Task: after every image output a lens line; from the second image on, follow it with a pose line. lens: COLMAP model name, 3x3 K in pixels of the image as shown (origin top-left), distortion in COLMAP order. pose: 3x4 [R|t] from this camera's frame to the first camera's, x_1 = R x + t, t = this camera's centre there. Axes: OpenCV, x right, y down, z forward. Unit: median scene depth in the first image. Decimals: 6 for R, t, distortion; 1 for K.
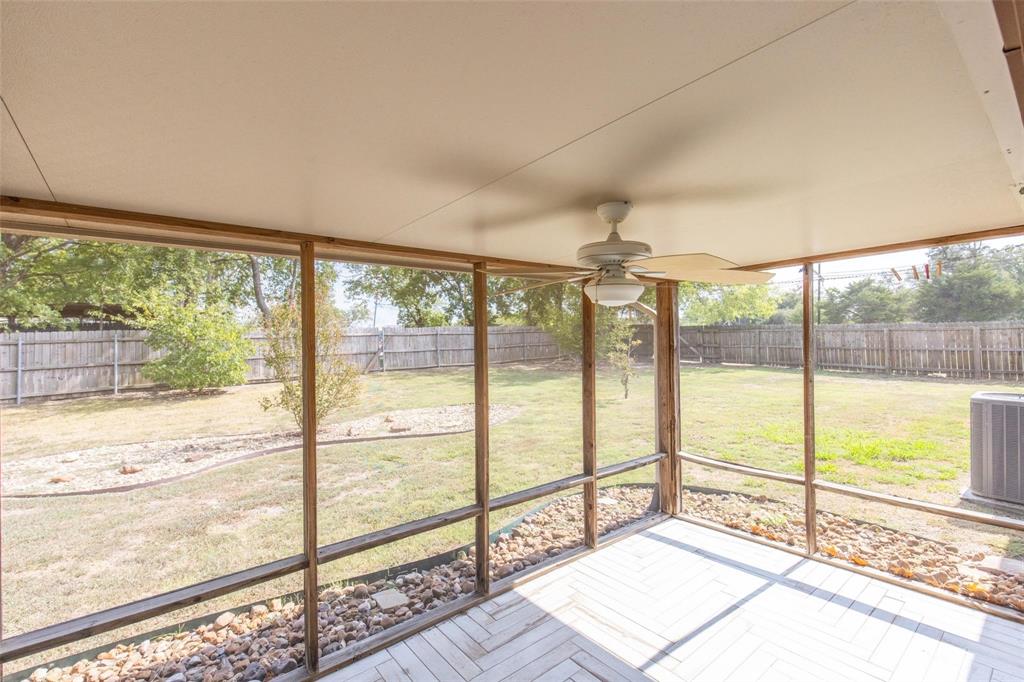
lens RADIAL K [[452.4, 0, 512.0], [0, 452.4, 341.0], [0, 0, 1]] dist [0.005005, 0.000218]
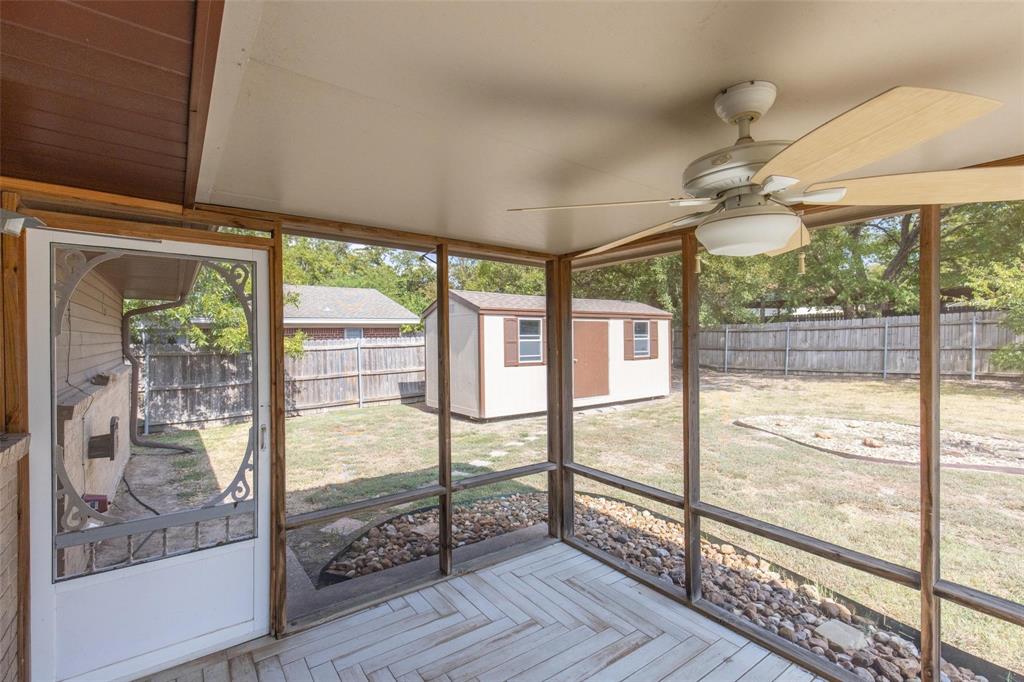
lens RADIAL K [[457.3, 0, 515.0], [0, 457.3, 336.3], [0, 0, 1]] dist [0.006522, 0.000138]
pose [[-0.032375, 0.018721, -0.999300, 0.118855], [0.006578, 0.999807, 0.018518, 0.003024], [0.999454, -0.005974, -0.032491, 0.093289]]
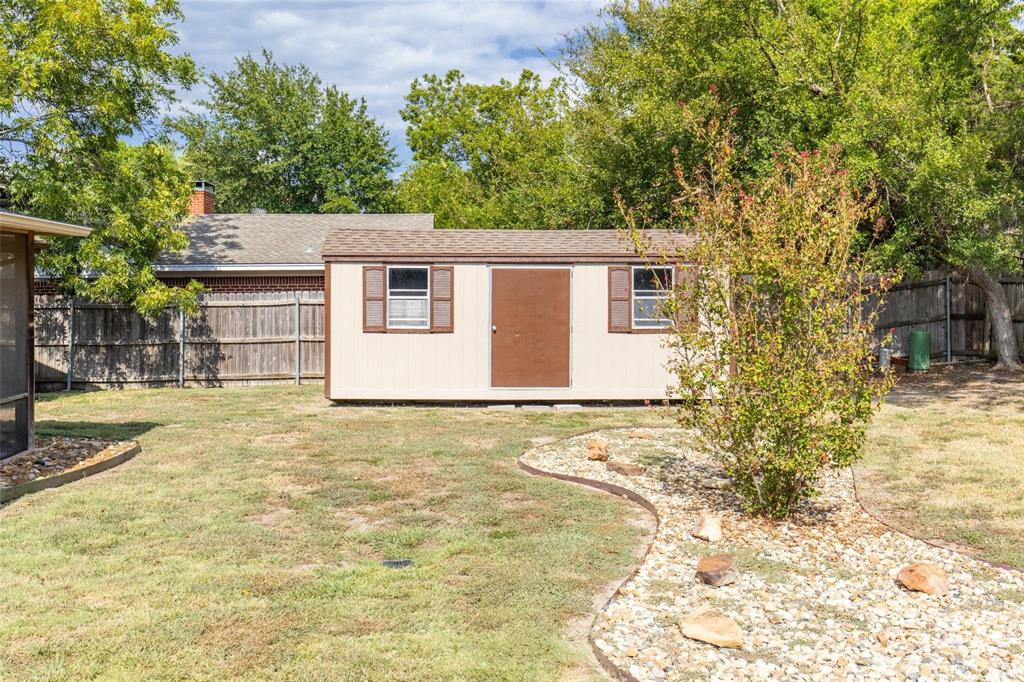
lens RADIAL K [[1000.4, 0, 509.3], [0, 1000.4, 303.9], [0, 0, 1]] dist [-0.071808, 0.001496]
pose [[-0.569209, 0.031360, -0.821595, 0.264744], [0.007437, 0.999428, 0.032995, -0.006825], [0.822159, 0.012671, -0.569117, 0.921996]]
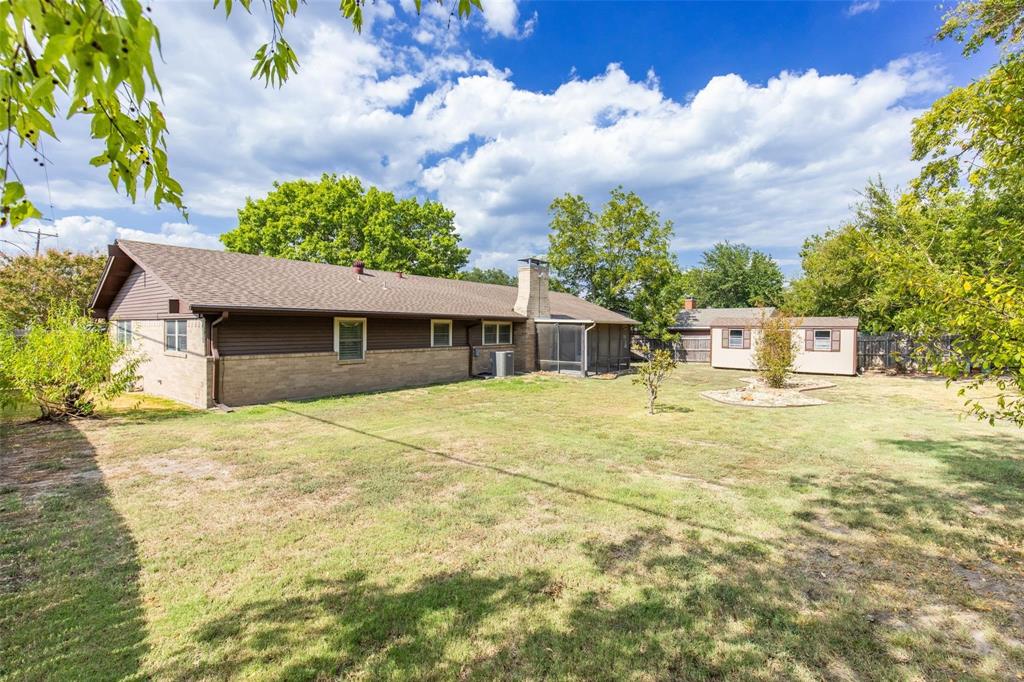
lens RADIAL K [[452.4, 0, 512.0], [0, 452.4, 341.0], [0, 0, 1]] dist [0.005005, 0.000218]
pose [[-0.972837, 0.018294, -0.230769, 0.707272], [0.010941, 0.999392, 0.033104, -0.038875], [0.231234, 0.029679, -0.972445, 1.796848]]
